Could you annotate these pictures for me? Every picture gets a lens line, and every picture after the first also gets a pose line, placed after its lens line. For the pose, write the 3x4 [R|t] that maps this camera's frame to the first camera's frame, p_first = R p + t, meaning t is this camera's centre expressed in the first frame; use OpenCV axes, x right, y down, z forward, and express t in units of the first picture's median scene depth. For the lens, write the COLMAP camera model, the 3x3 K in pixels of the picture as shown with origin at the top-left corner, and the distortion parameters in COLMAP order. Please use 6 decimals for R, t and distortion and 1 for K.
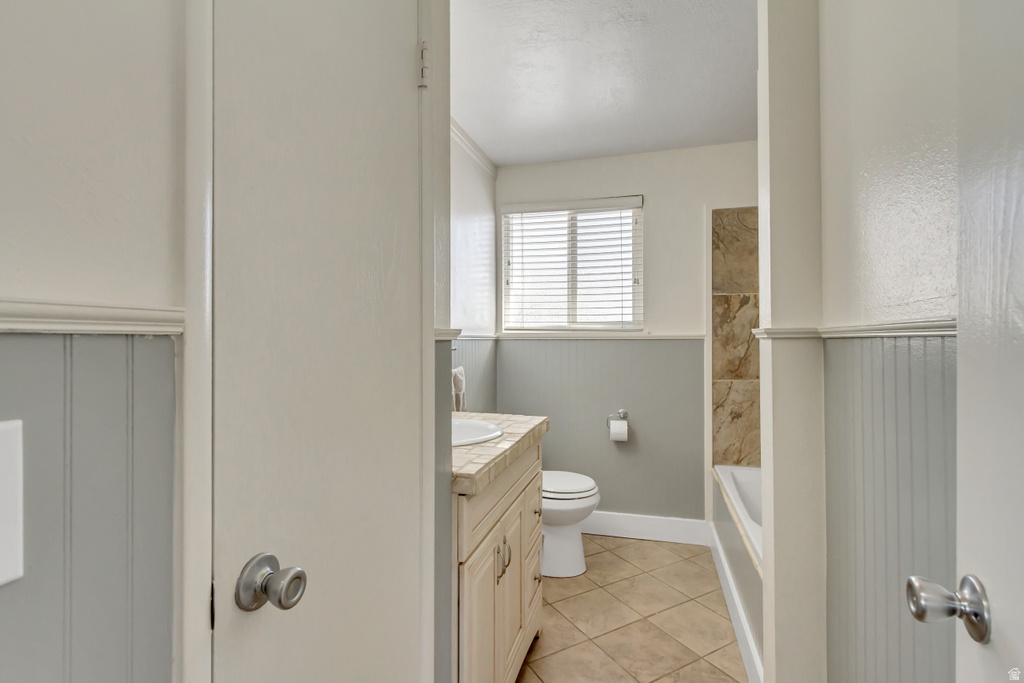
lens RADIAL K [[479.6, 0, 512.8], [0, 479.6, 339.6], [0, 0, 1]] dist [0.012133, -0.001885]
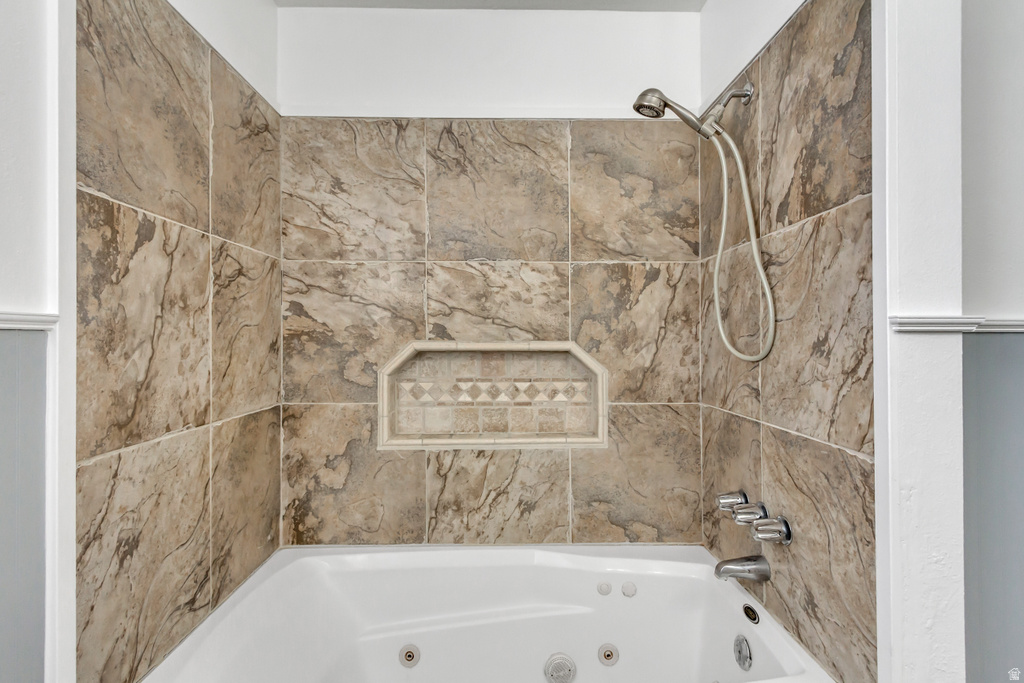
lens RADIAL K [[479.6, 0, 514.7], [0, 479.6, 339.6], [0, 0, 1]] dist [0.012133, -0.001885]
pose [[-0.304419, 0.007842, 0.952506, 0.036545], [0.000966, 0.999968, -0.007924, 0.007362], [-0.952538, -0.001492, -0.304417, 0.834494]]
